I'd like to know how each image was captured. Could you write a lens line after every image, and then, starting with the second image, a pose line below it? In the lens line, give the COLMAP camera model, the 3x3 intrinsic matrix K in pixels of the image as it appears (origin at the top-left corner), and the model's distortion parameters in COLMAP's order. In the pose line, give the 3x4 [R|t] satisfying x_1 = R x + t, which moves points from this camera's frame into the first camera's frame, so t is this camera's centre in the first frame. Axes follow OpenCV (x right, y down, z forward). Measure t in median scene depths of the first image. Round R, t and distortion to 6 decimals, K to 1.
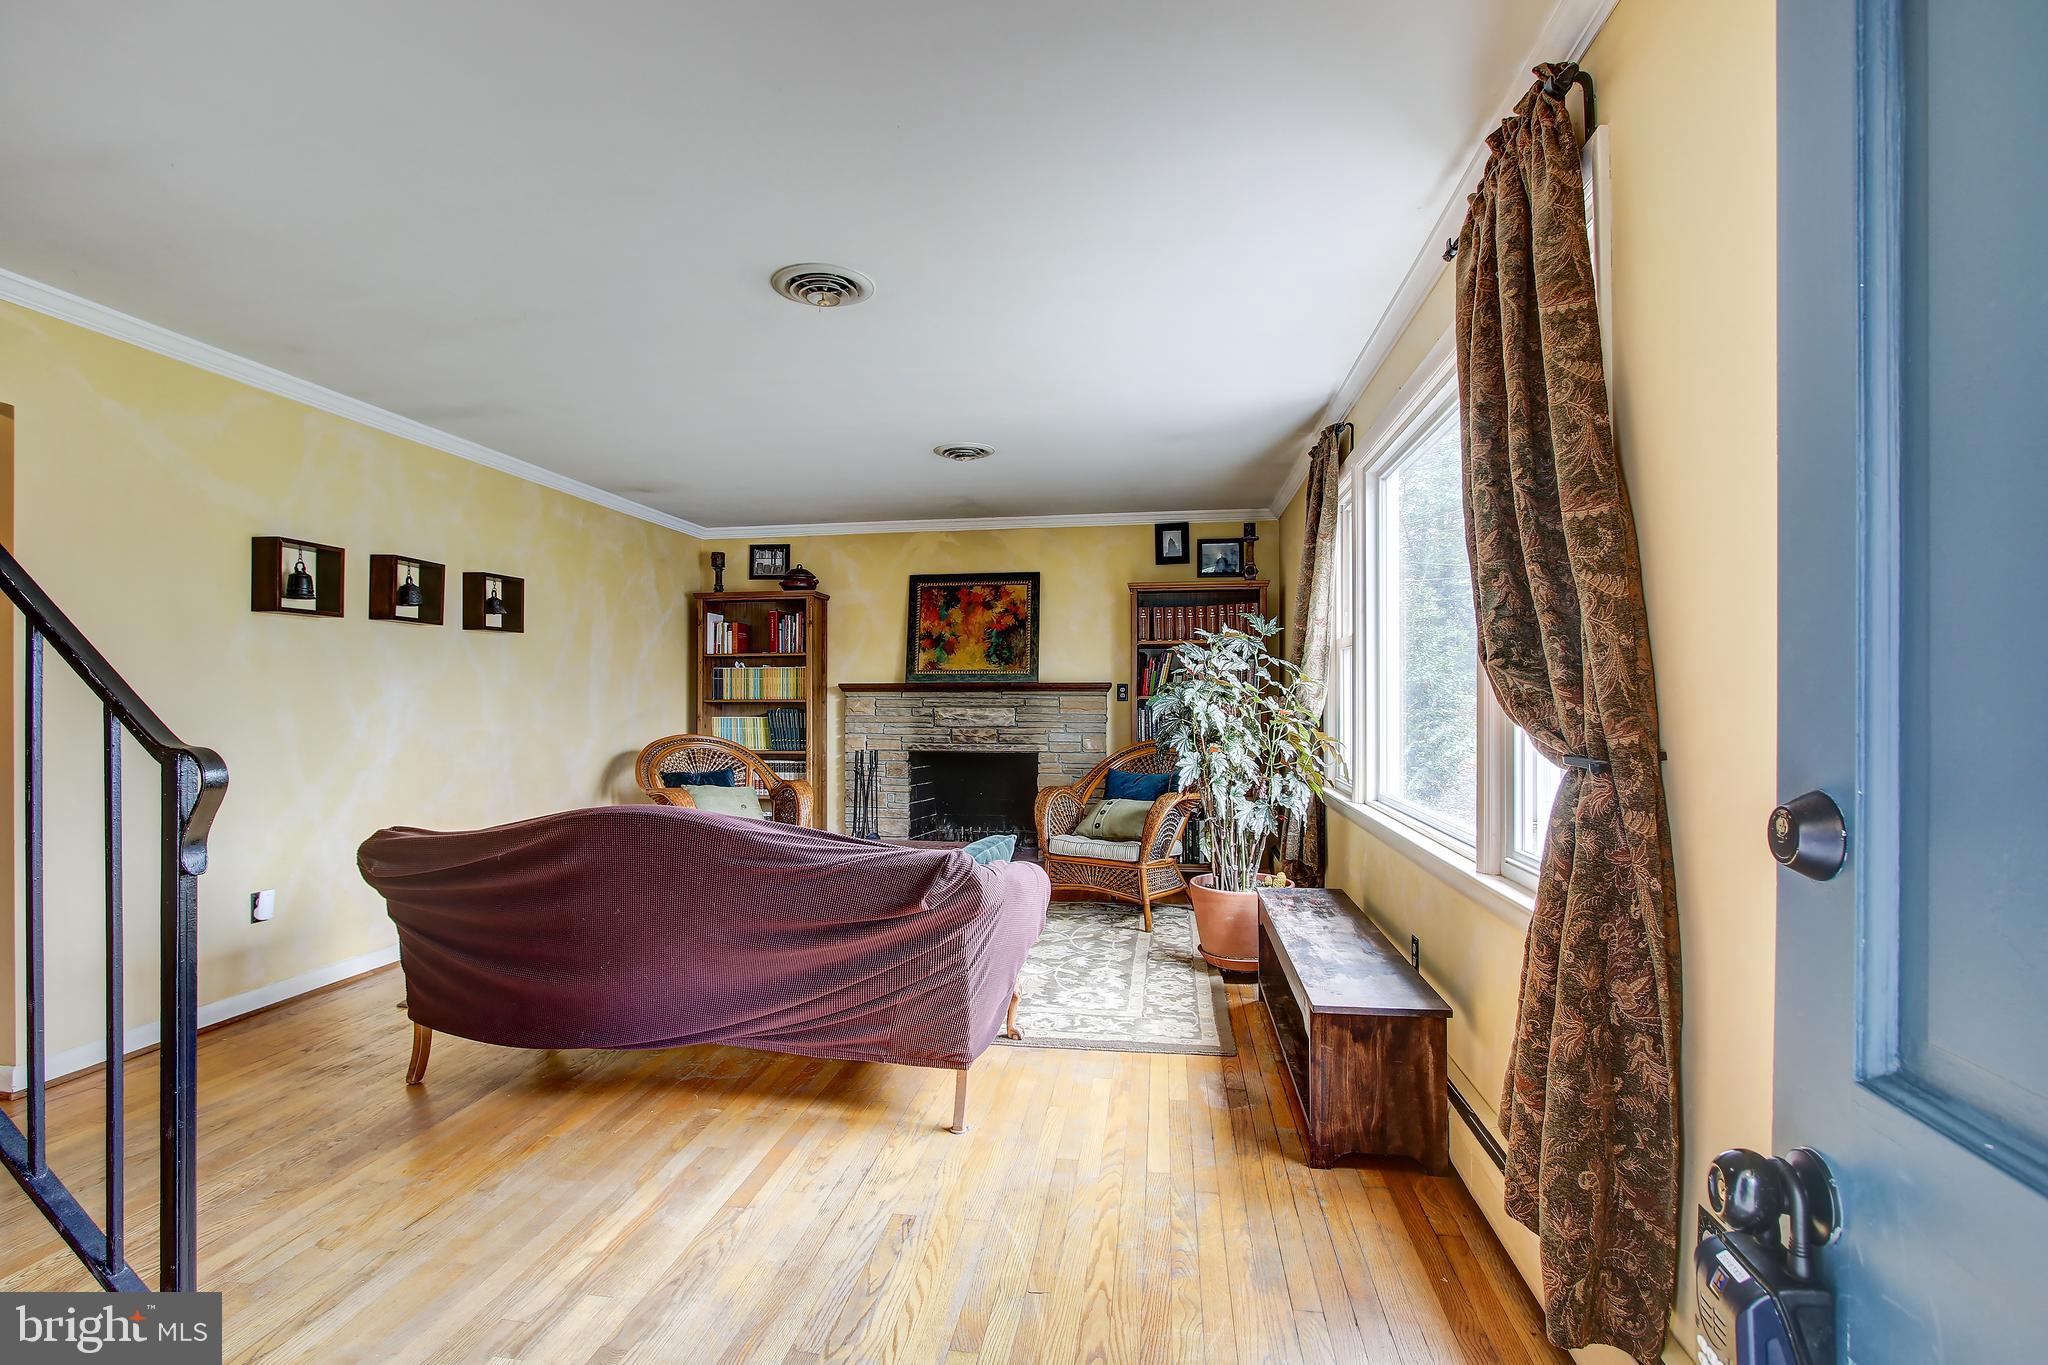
lens RADIAL K [[968.0, 0, 1024.6], [0, 968.0, 702.0], [0, 0, 1]] dist [-0.001346, 0.000109]
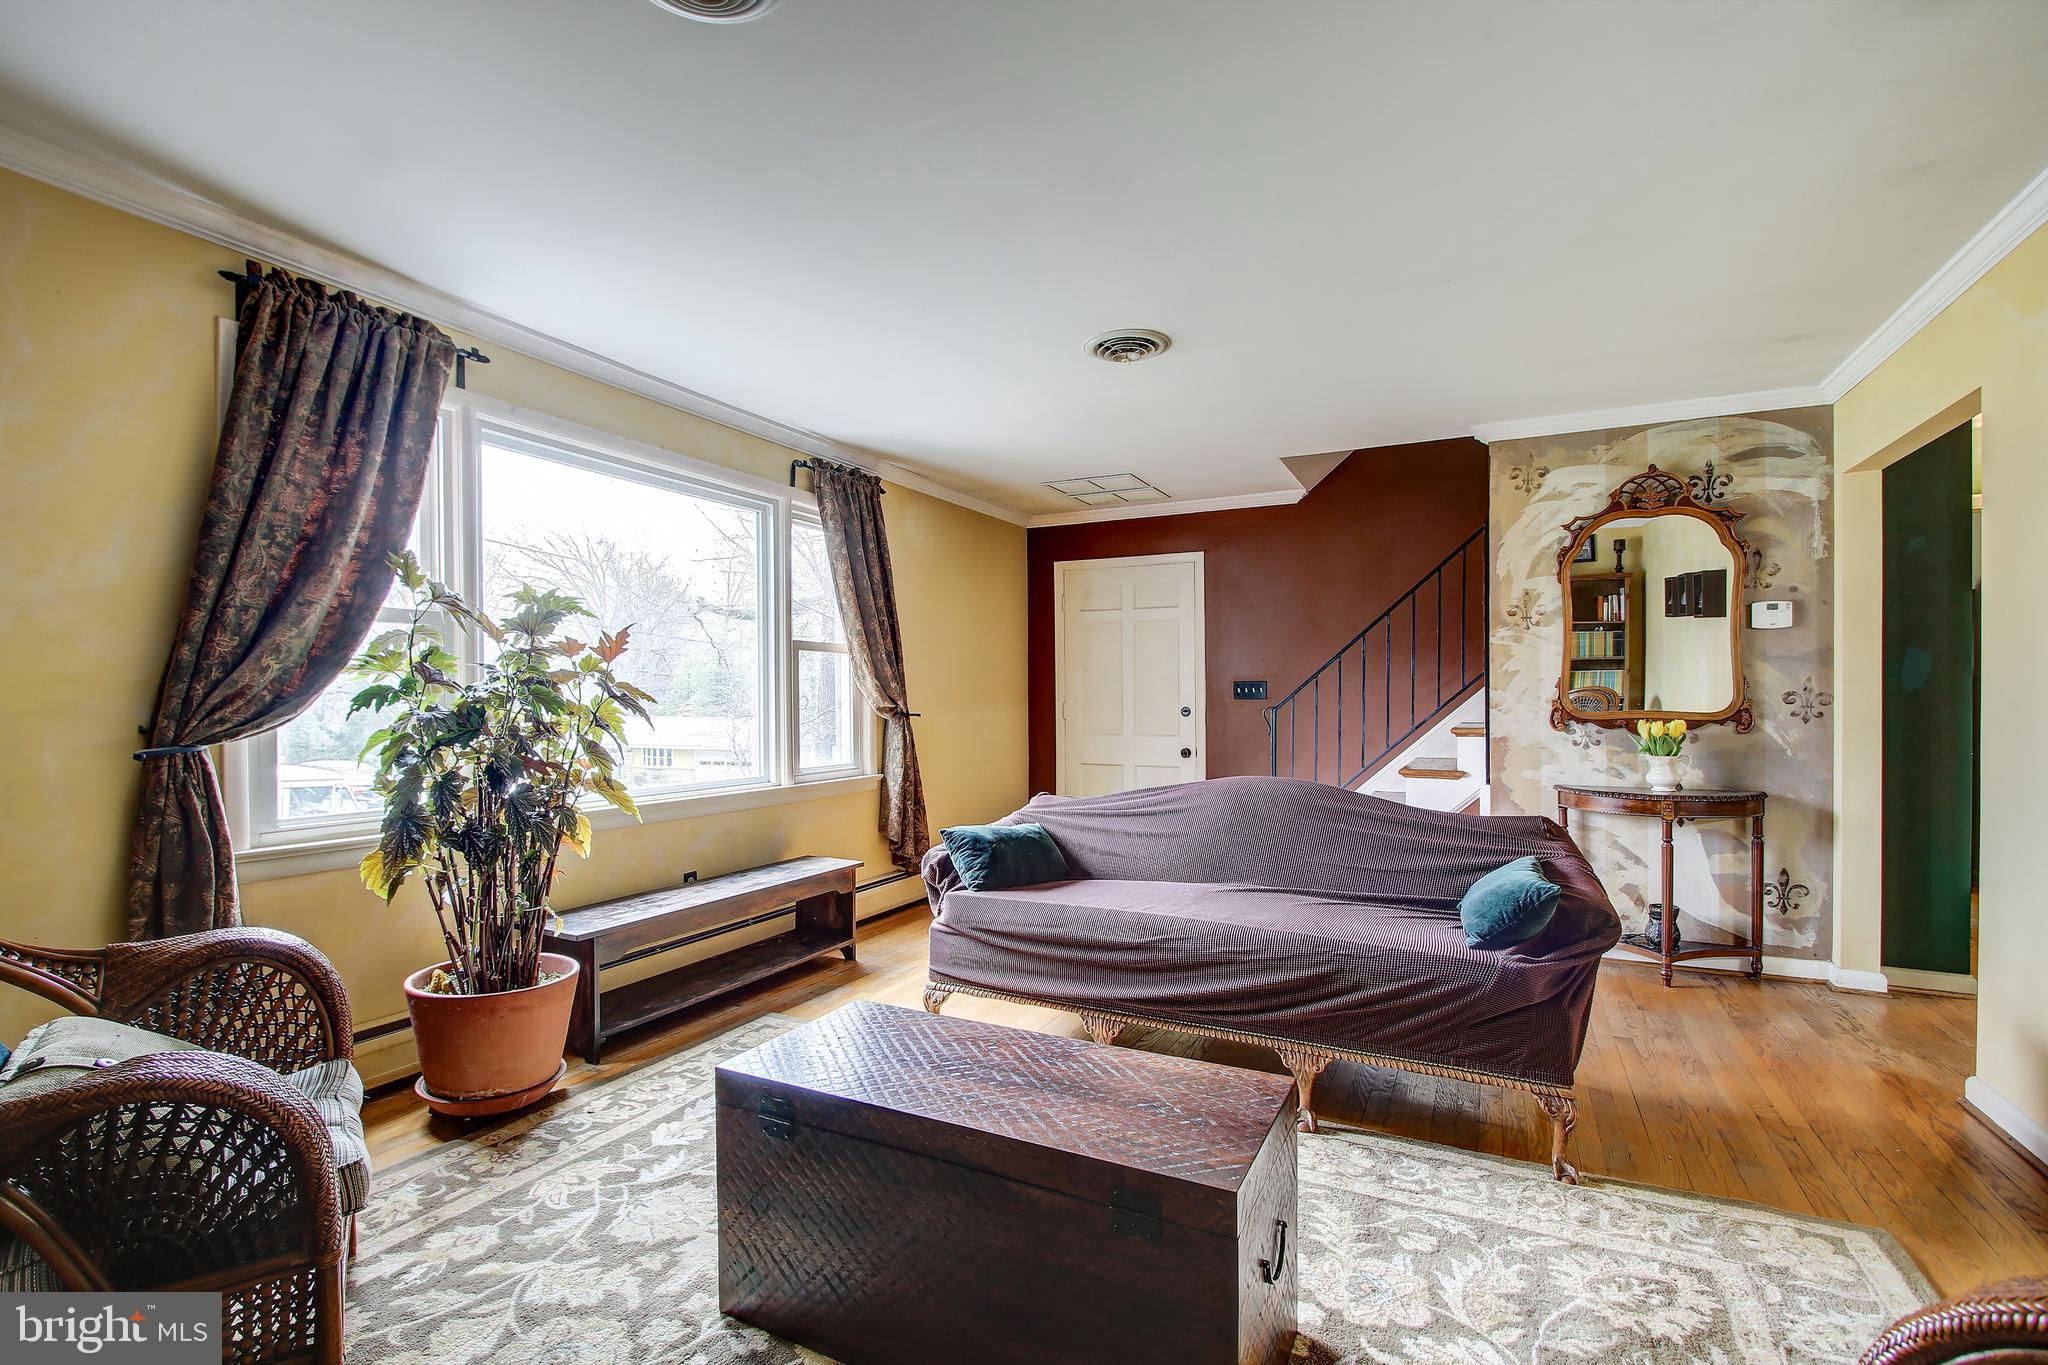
lens RADIAL K [[950.9, 0, 980.3], [0, 950.9, 689.9], [0, 0, 1]] dist [-0.038644, 0.016592]
pose [[-0.935015, 0.003070, 0.354594, -0.193752], [0.001576, 0.999989, -0.004503, -0.001893], [-0.354604, -0.003651, -0.935010, 0.922792]]
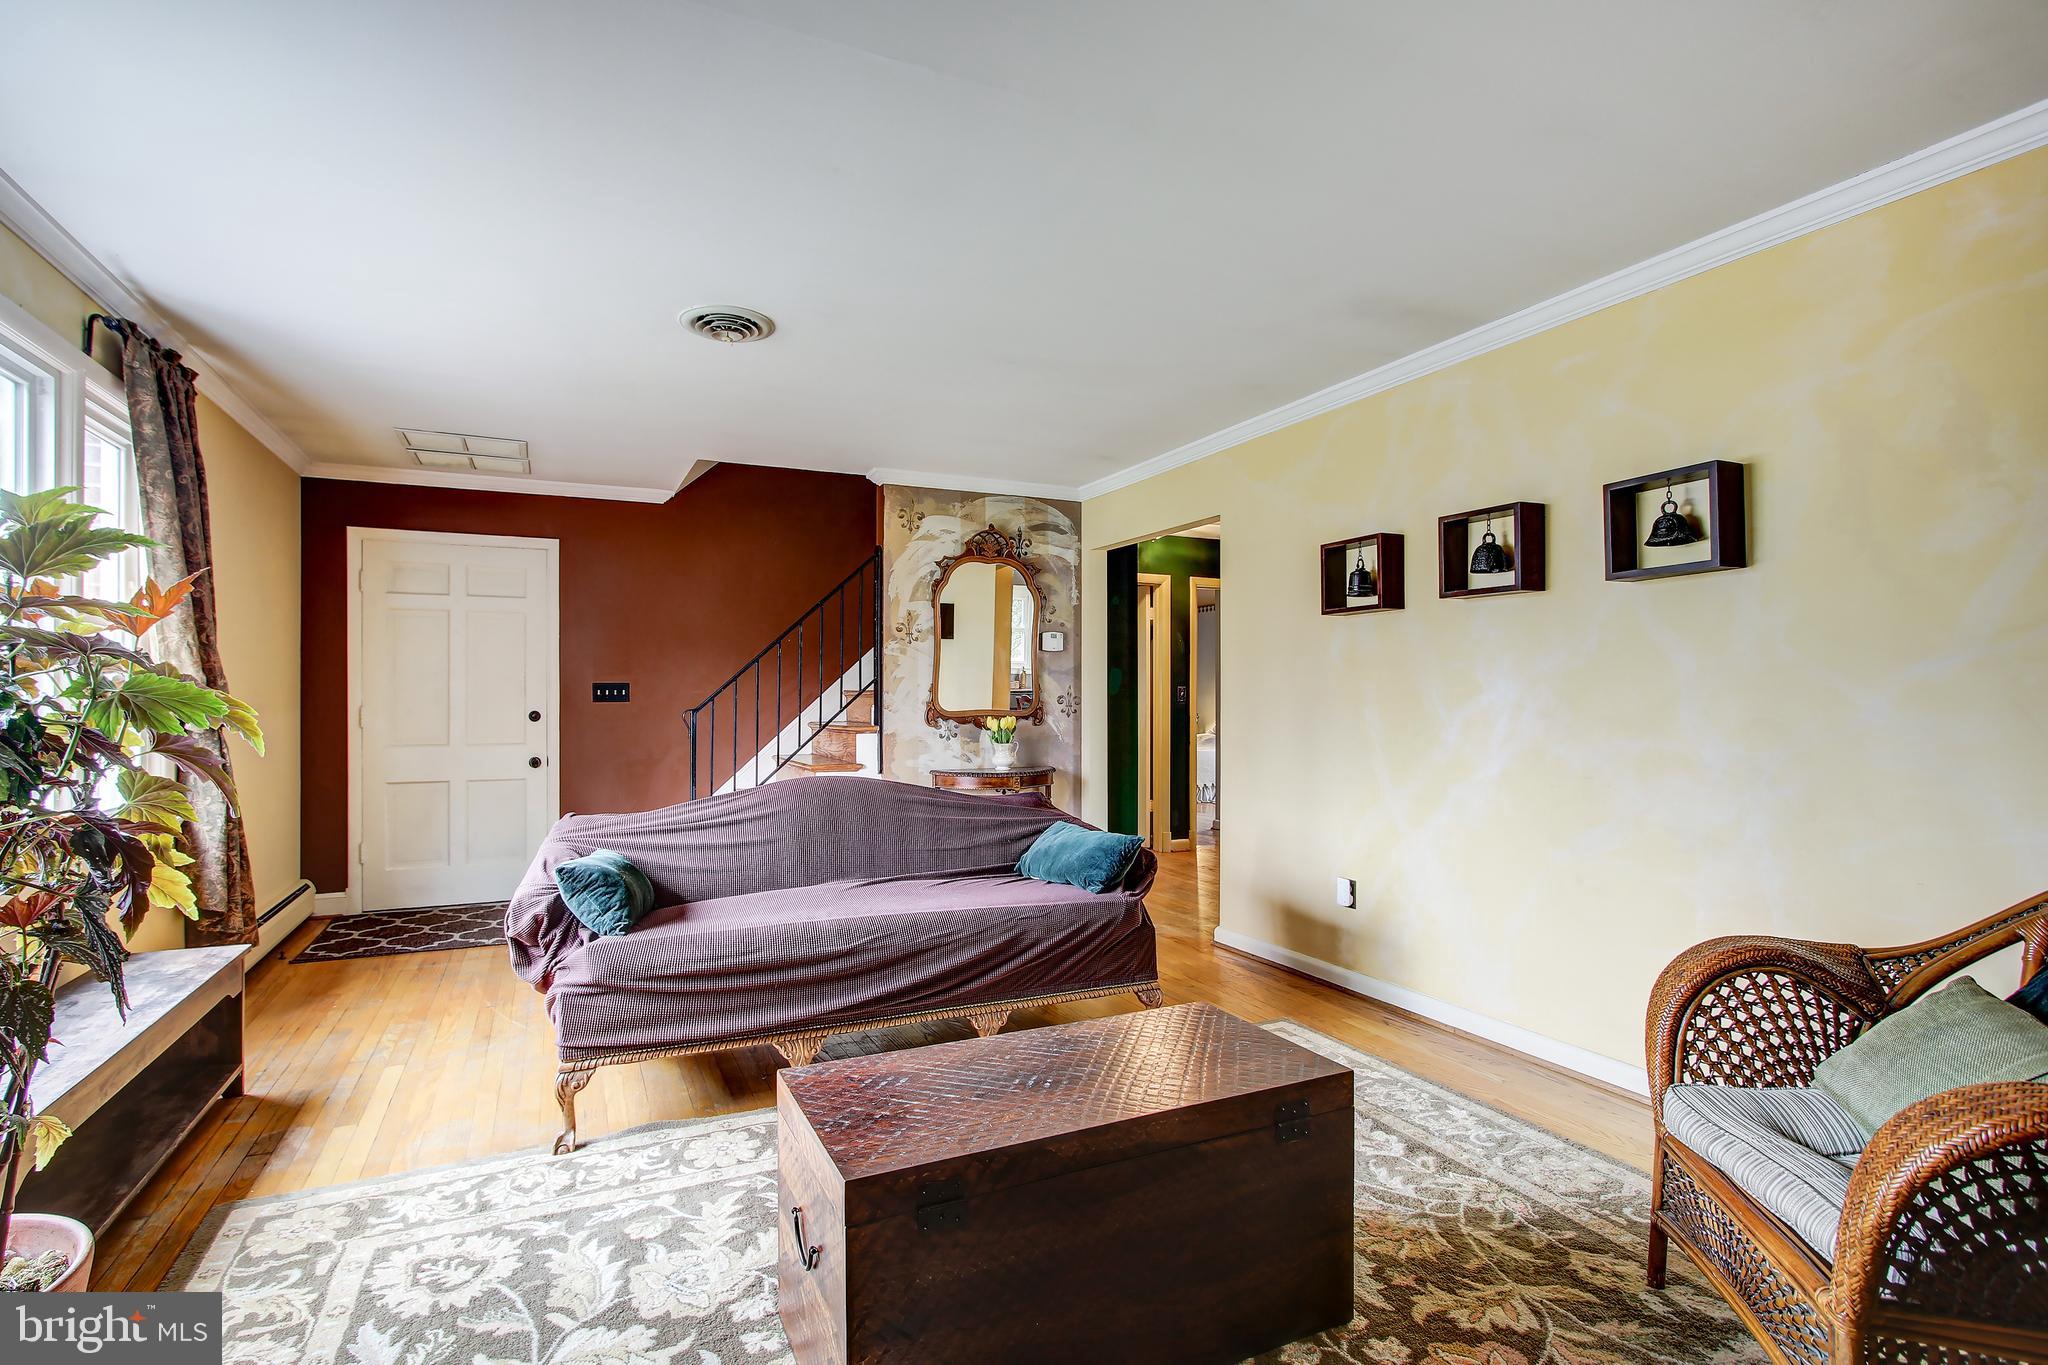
lens RADIAL K [[950.9, 0, 980.3], [0, 950.9, 689.9], [0, 0, 1]] dist [-0.038644, 0.016592]
pose [[-0.846315, -0.003717, -0.532669, 0.052119], [-0.000077, 0.999976, -0.006856, -0.001861], [0.532682, -0.005762, -0.846296, 0.887696]]
